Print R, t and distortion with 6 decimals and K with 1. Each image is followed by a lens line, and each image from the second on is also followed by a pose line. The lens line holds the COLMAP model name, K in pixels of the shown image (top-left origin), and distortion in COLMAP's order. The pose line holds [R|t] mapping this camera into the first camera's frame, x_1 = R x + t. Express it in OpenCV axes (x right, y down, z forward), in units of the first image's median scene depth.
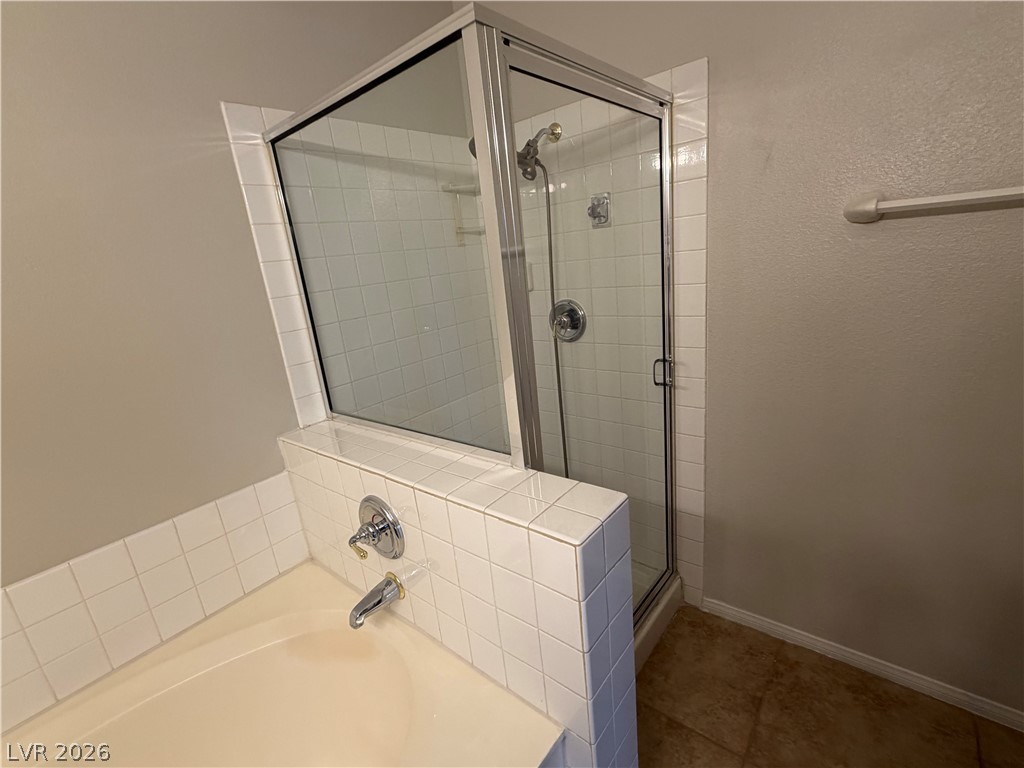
lens RADIAL K [[464.4, 0, 512.0], [0, 464.4, 384.0], [0, 0, 1]] dist [0.008268, 0.000053]
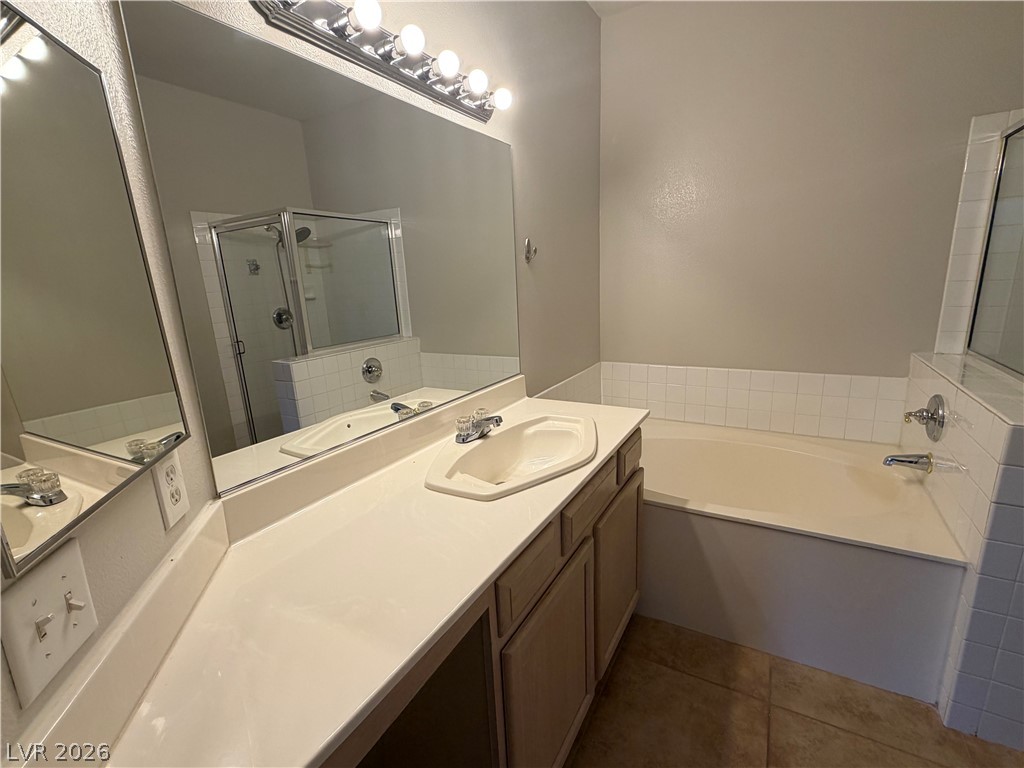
lens RADIAL K [[464.4, 0, 512.0], [0, 464.4, 384.0], [0, 0, 1]] dist [0.008268, 0.000053]
pose [[0.174748, 0.323964, -0.929790, 0.731762], [-0.236795, 0.930433, 0.279684, 0.104433], [0.955715, 0.171296, 0.239304, -0.570420]]
